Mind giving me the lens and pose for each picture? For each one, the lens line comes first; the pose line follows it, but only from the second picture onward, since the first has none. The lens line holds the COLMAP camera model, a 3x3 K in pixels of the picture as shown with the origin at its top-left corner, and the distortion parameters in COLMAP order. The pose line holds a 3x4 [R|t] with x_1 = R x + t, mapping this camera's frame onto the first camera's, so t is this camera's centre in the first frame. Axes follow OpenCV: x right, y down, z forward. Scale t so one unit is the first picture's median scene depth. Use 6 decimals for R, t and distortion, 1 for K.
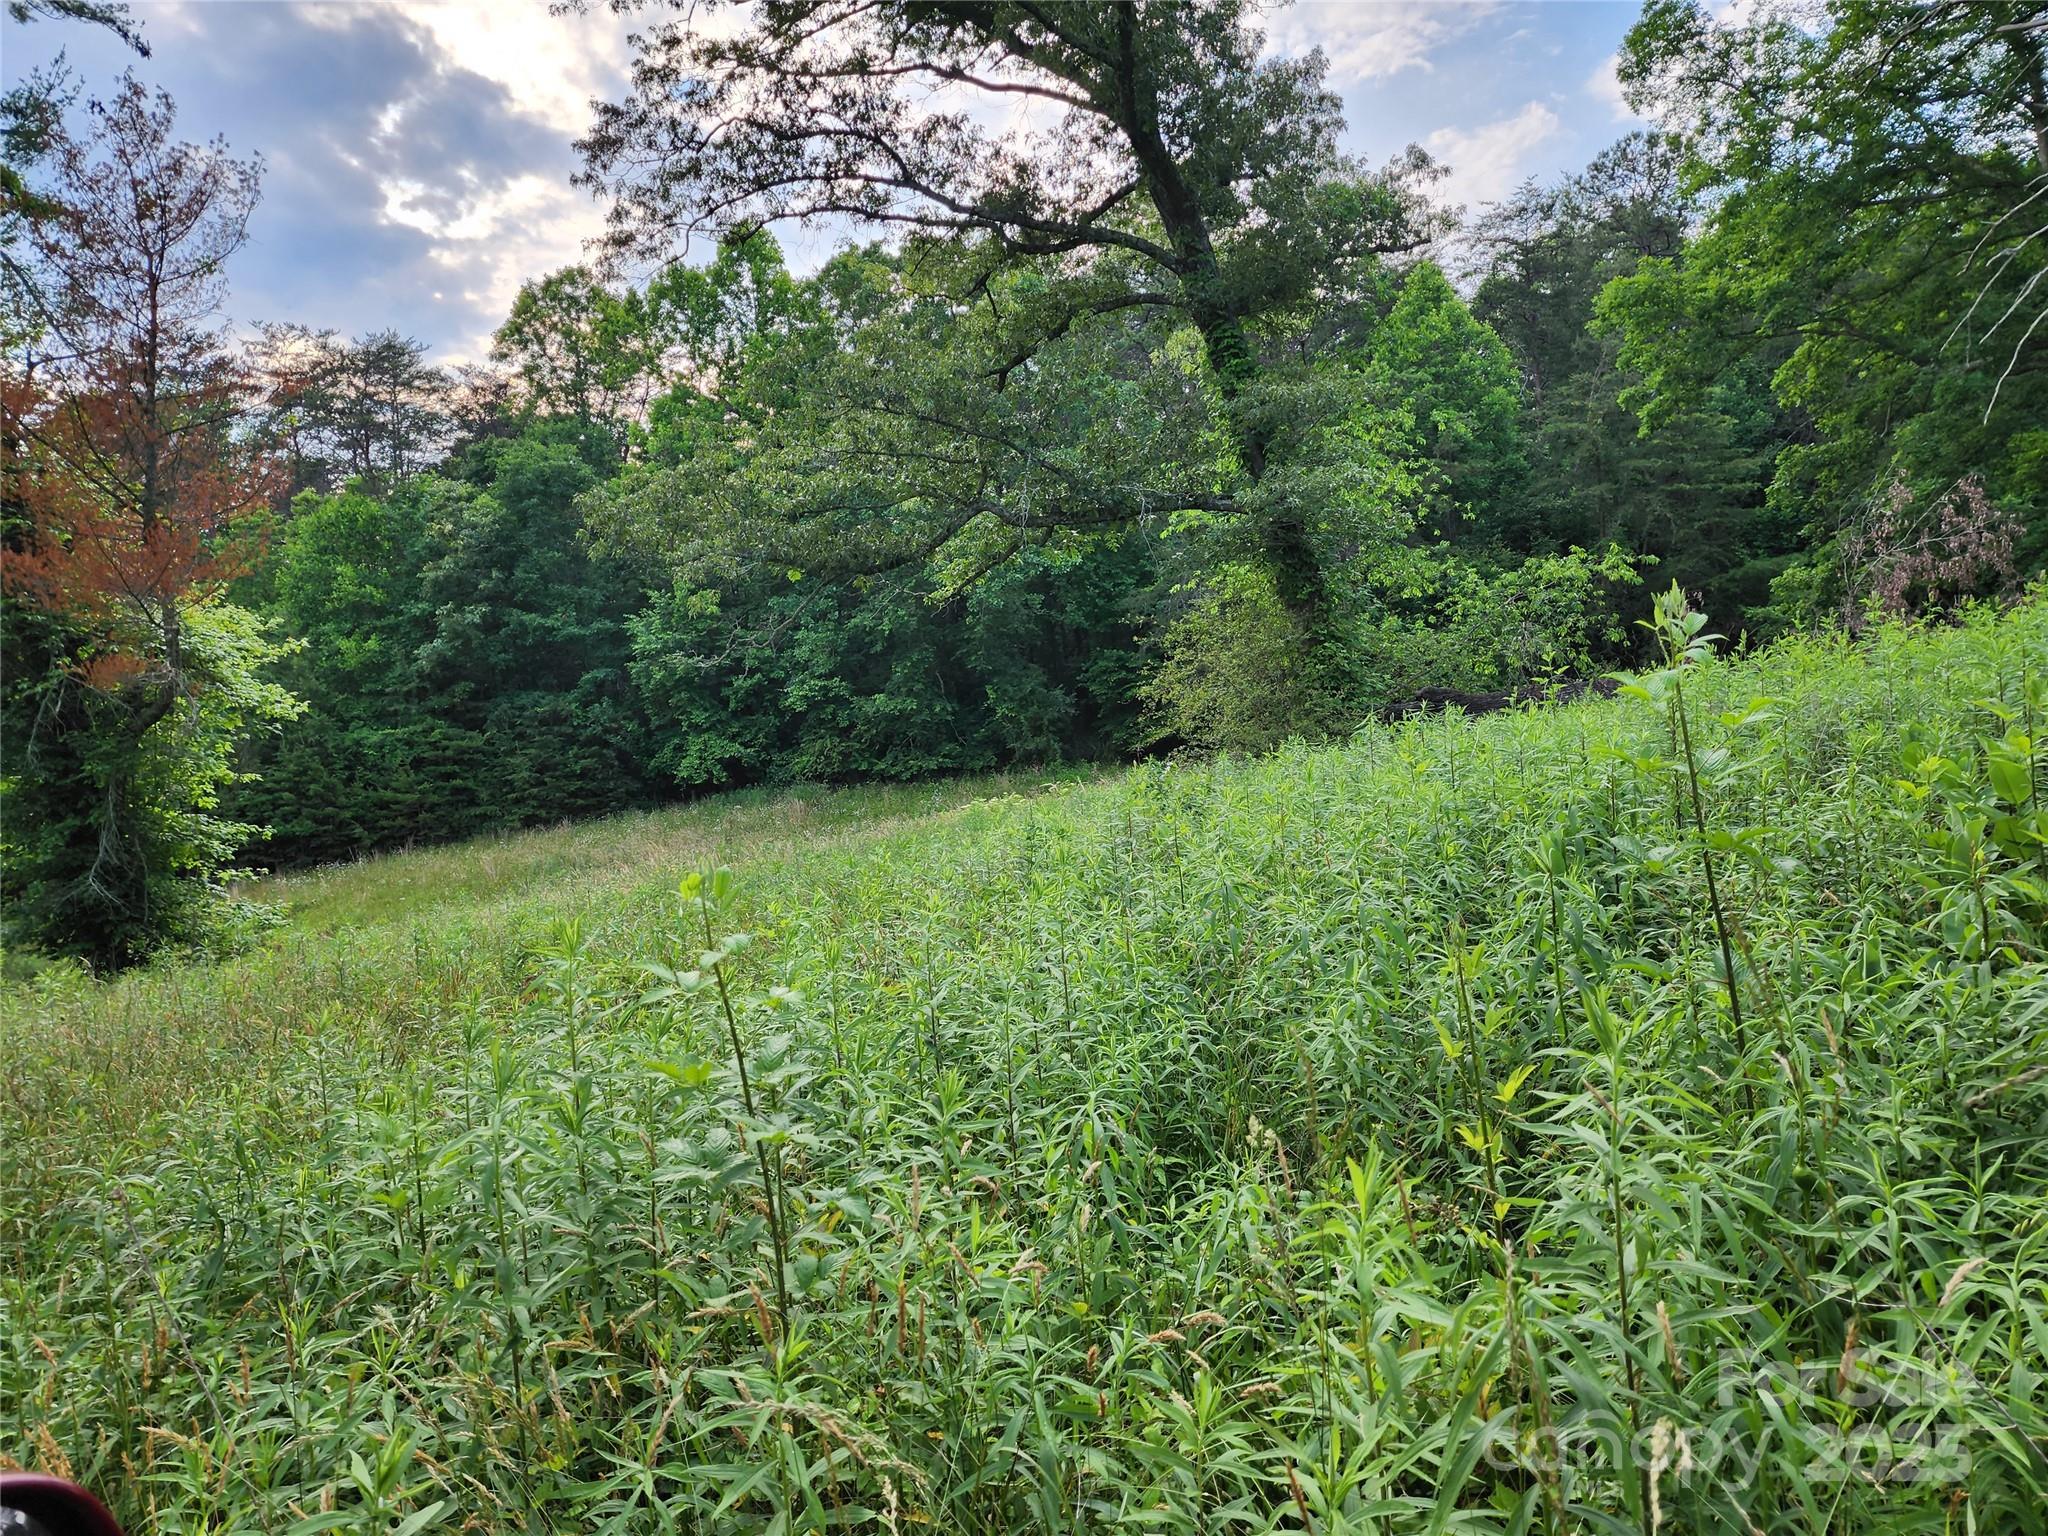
lens RADIAL K [[1364.4, 0, 1030.7], [0, 1364.4, 771.1], [0, 0, 1]] dist [0.071815, -0.058257]
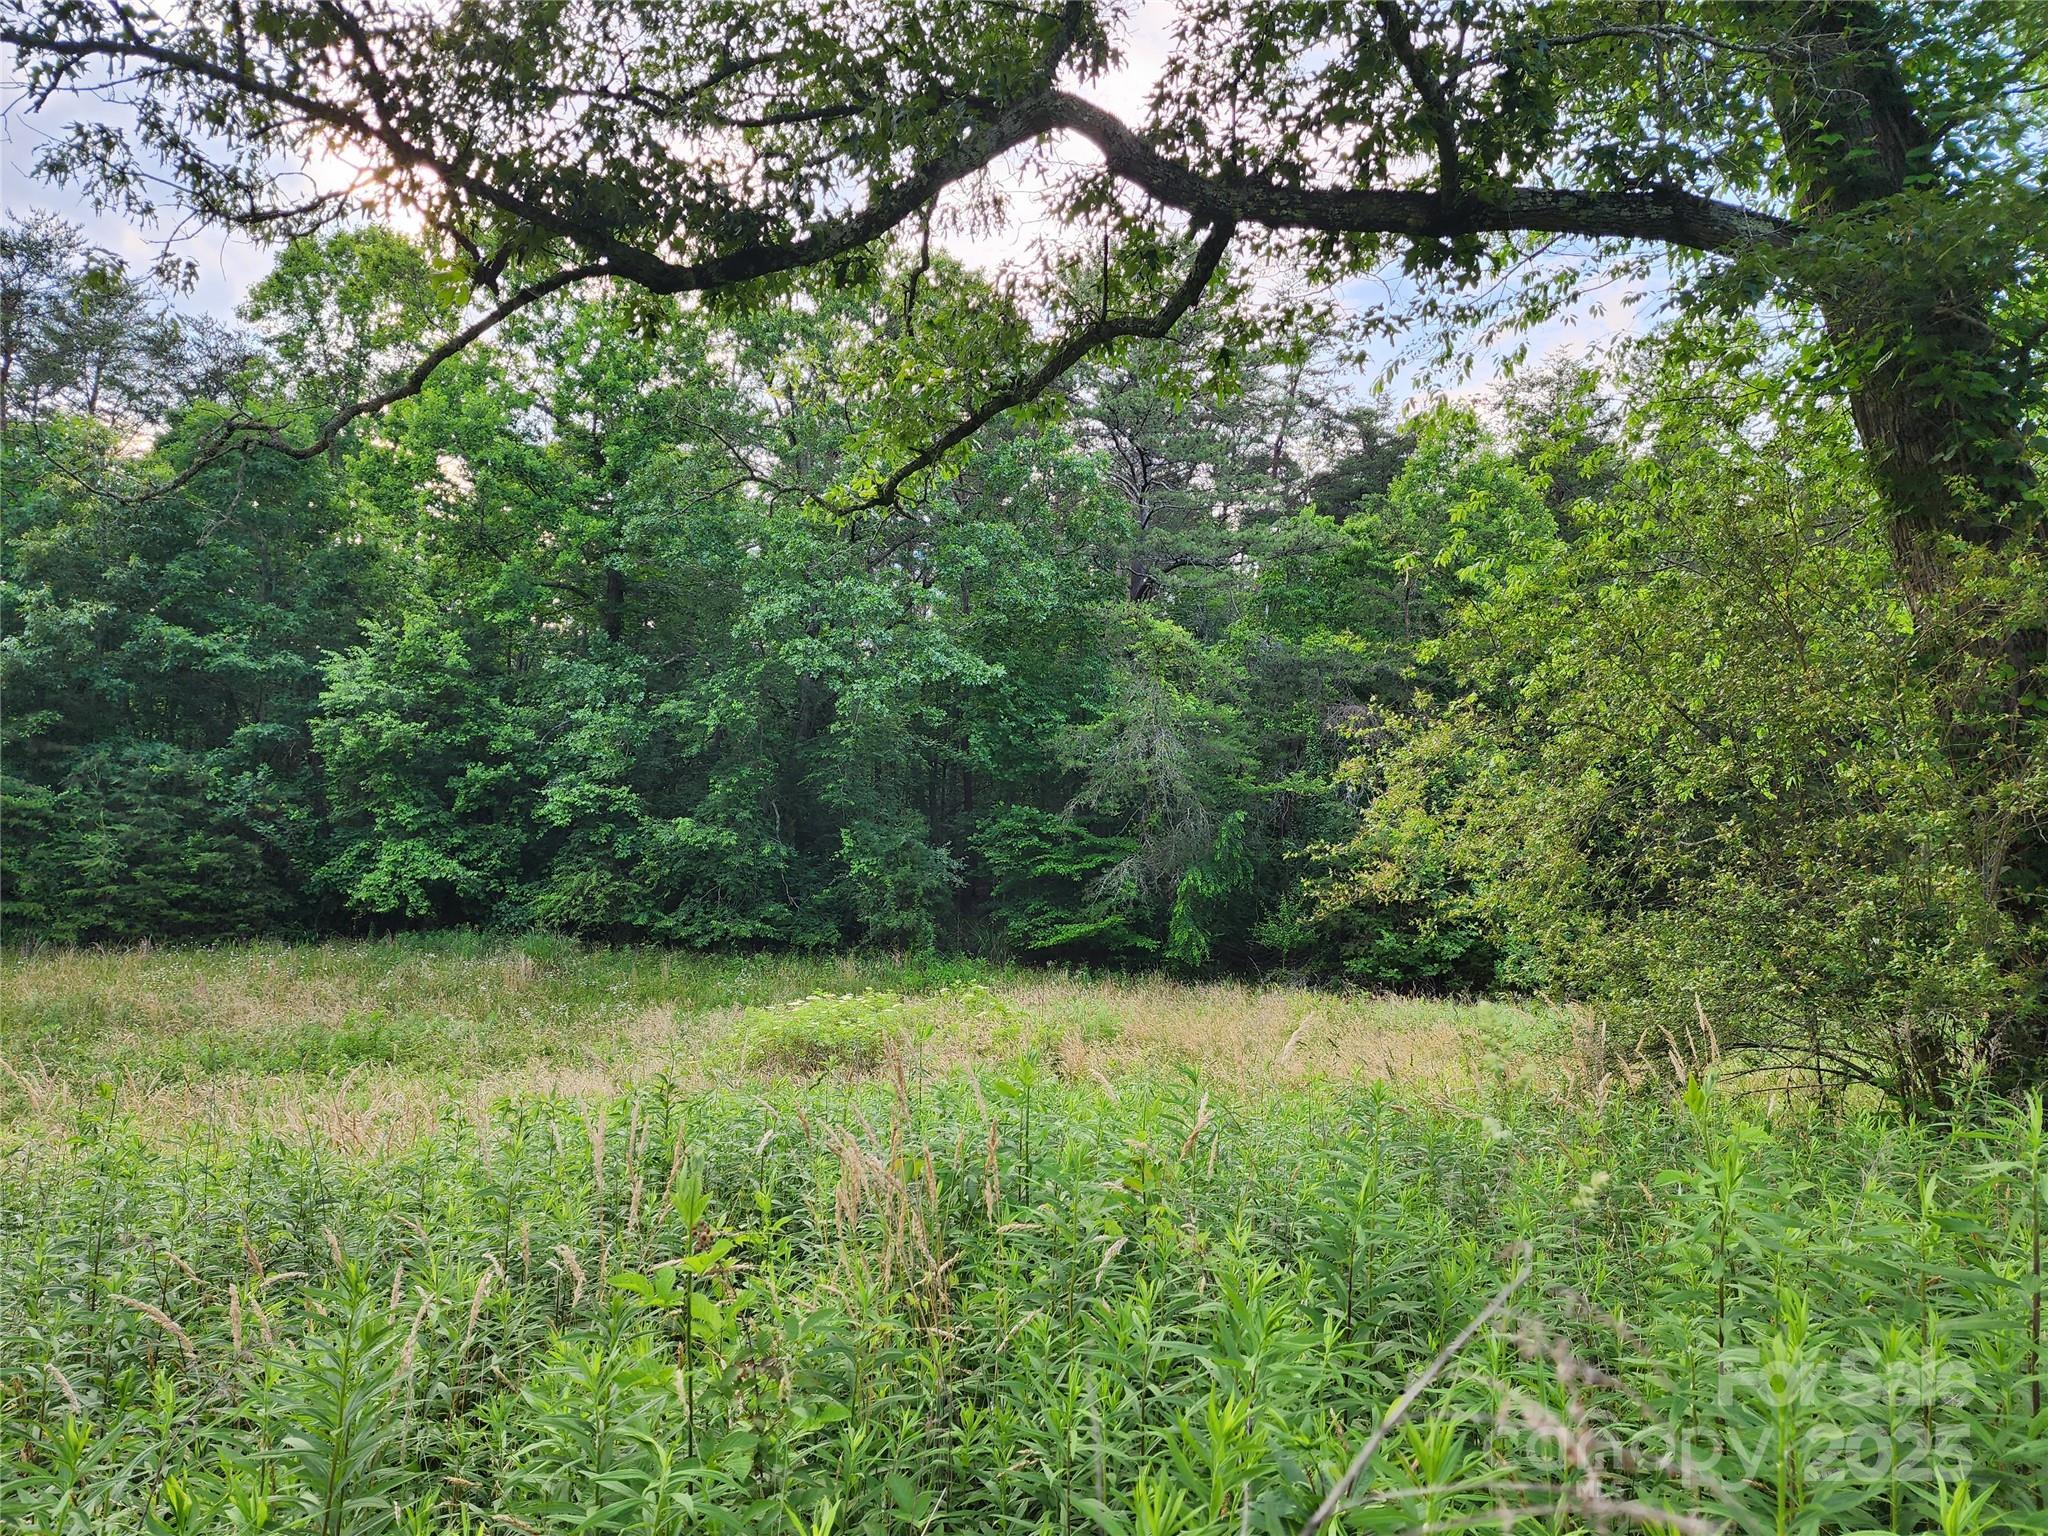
lens RADIAL K [[1364.4, 0, 1022.8], [0, 1364.4, 782.7], [0, 0, 1]] dist [0.071815, -0.058257]
pose [[0.983238, 0.149076, 0.104971, -0.018282], [-0.133002, 0.980255, -0.146323, 0.004184], [-0.124711, 0.129909, 0.983652, 0.299095]]
